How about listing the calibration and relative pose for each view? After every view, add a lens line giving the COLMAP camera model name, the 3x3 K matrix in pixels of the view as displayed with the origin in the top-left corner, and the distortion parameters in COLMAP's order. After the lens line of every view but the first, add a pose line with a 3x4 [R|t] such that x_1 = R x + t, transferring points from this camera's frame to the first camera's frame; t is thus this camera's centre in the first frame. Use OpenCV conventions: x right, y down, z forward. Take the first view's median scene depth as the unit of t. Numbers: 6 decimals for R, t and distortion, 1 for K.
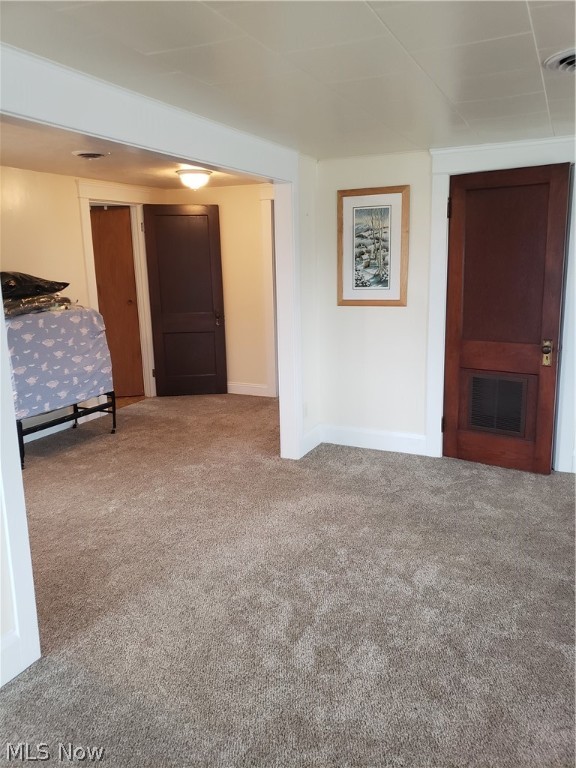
lens RADIAL K [[604.1, 0, 282.6], [0, 604.1, 383.9], [0, 0, 1]] dist [0.020379, 0.012219]
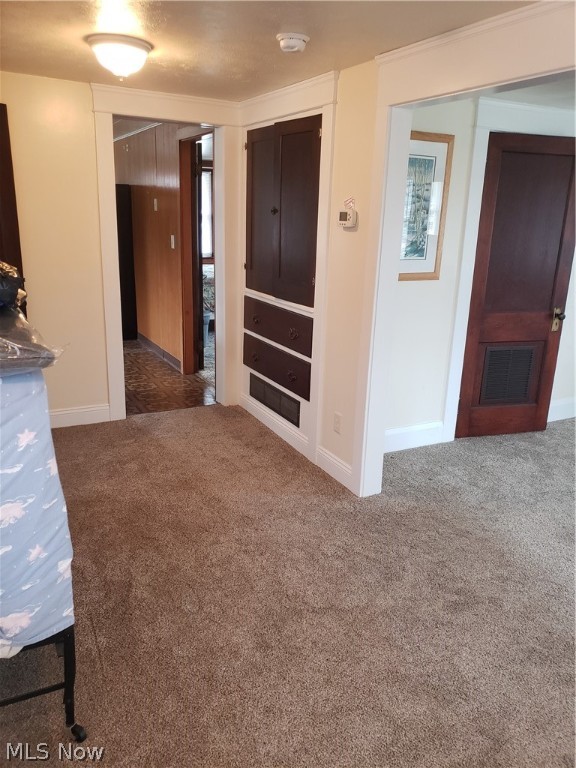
lens RADIAL K [[604.1, 0, 287.4], [0, 604.1, 380.7], [0, 0, 1]] dist [0.020379, 0.012219]
pose [[0.595263, -0.170902, 0.785146, -0.628059], [0.125683, 0.984896, 0.119094, -0.116930], [-0.793641, 0.027788, 0.607752, 0.656633]]
